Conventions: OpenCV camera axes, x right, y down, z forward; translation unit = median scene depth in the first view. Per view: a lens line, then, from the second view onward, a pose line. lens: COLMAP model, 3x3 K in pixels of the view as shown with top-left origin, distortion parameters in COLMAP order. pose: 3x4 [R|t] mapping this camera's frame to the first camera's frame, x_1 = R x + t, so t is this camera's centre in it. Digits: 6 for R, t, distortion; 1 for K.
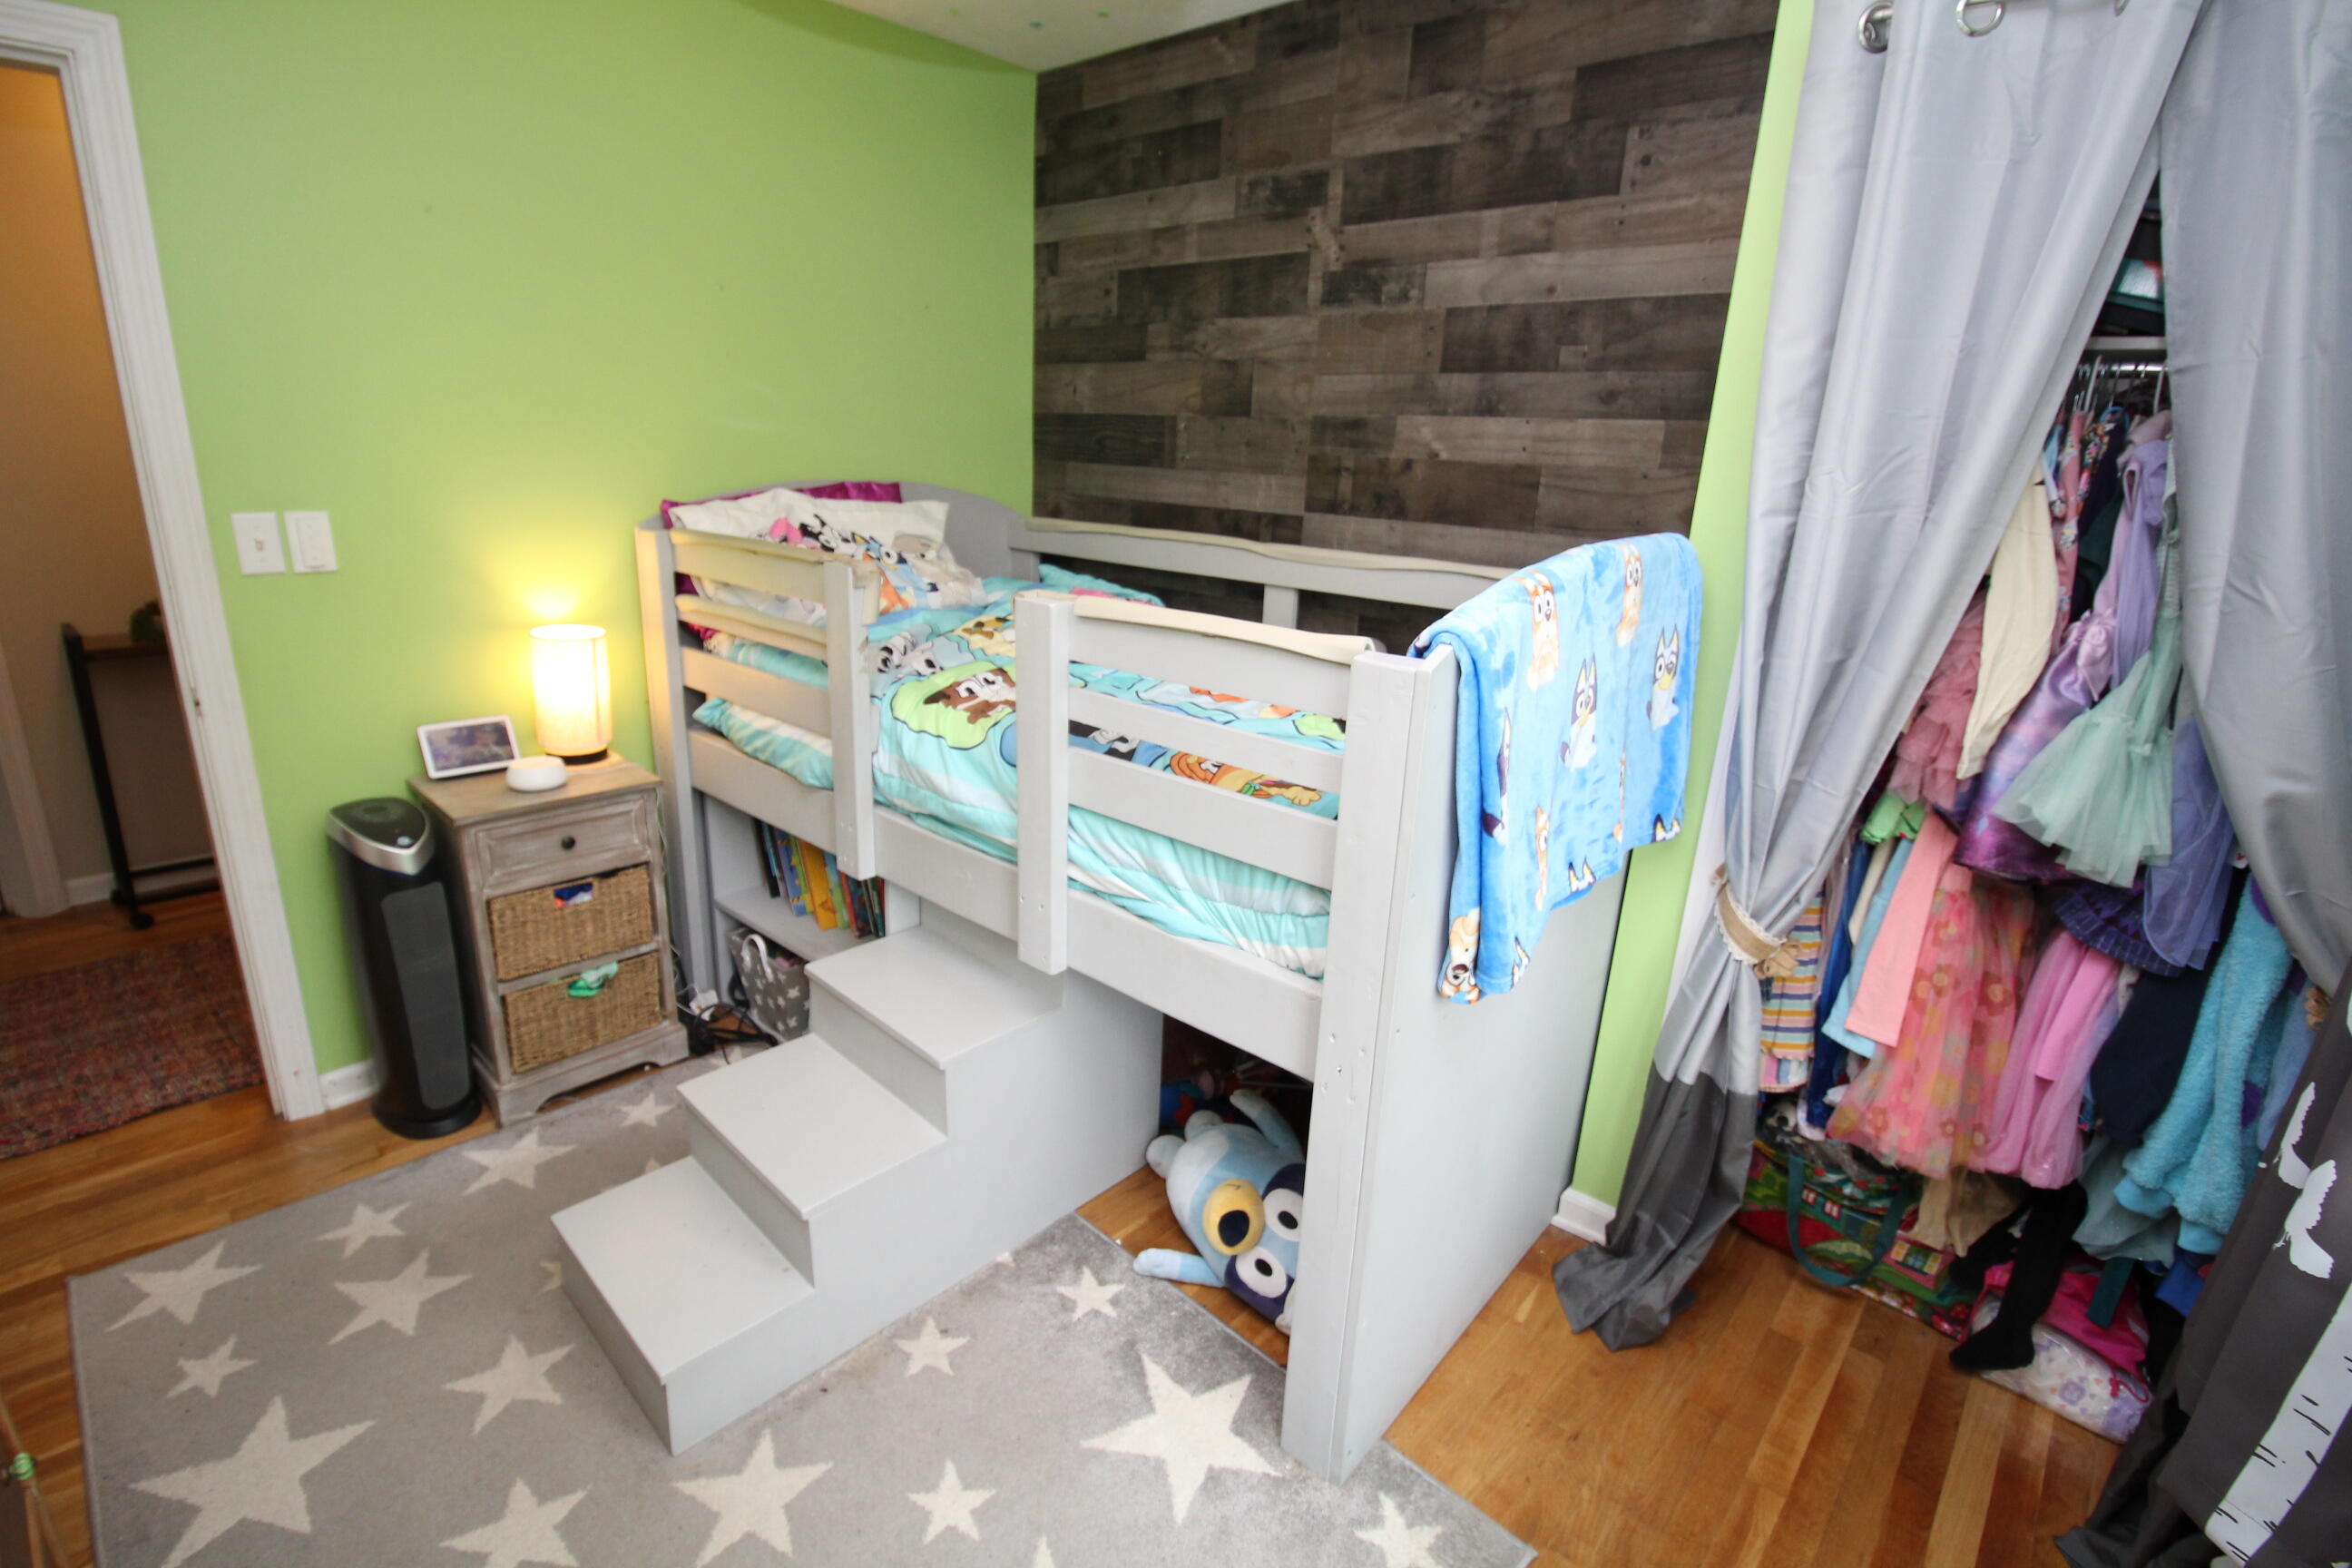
lens RADIAL K [[1086.8, 0, 1162.3], [0, 1086.8, 761.9], [0, 0, 1]] dist [-0.000733, -0.012648]
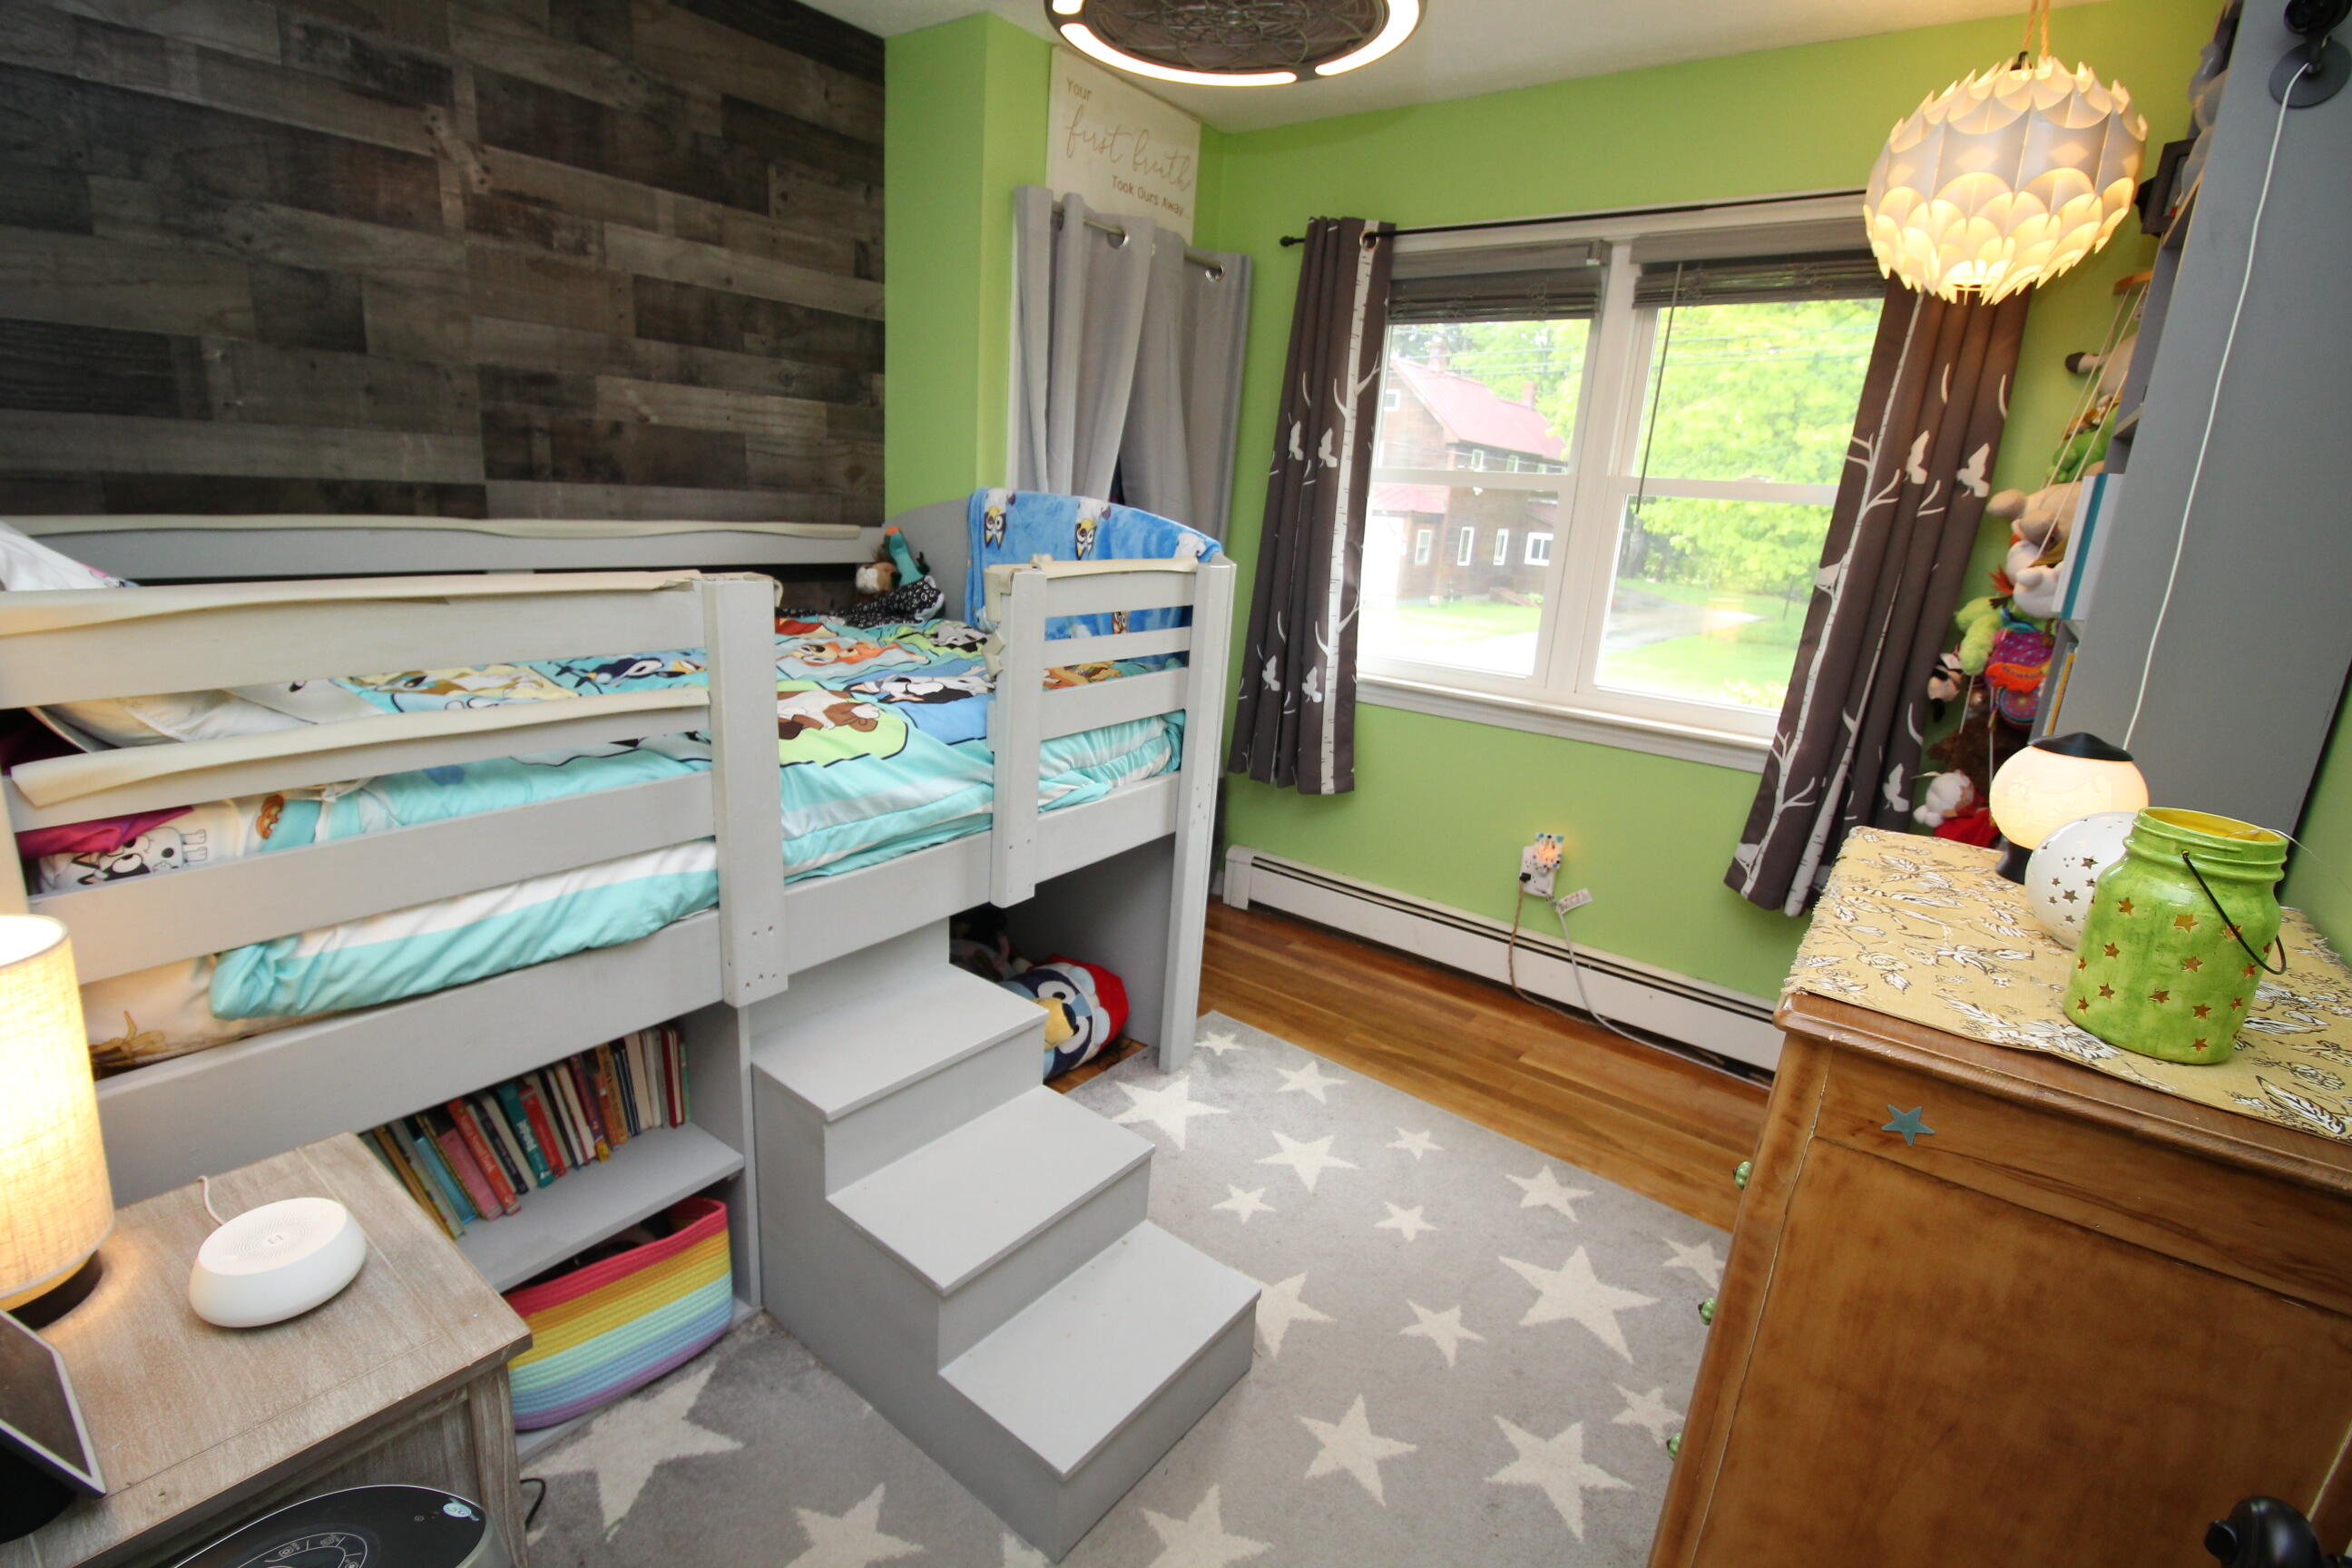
lens RADIAL K [[1086.8, 0, 1162.3], [0, 1086.8, 761.9], [0, 0, 1]] dist [-0.000733, -0.012648]
pose [[-0.085170, -0.286425, 0.954310, -0.851092], [0.217111, 0.929440, 0.298337, -0.181417], [-0.972424, 0.232600, -0.016974, 0.619312]]
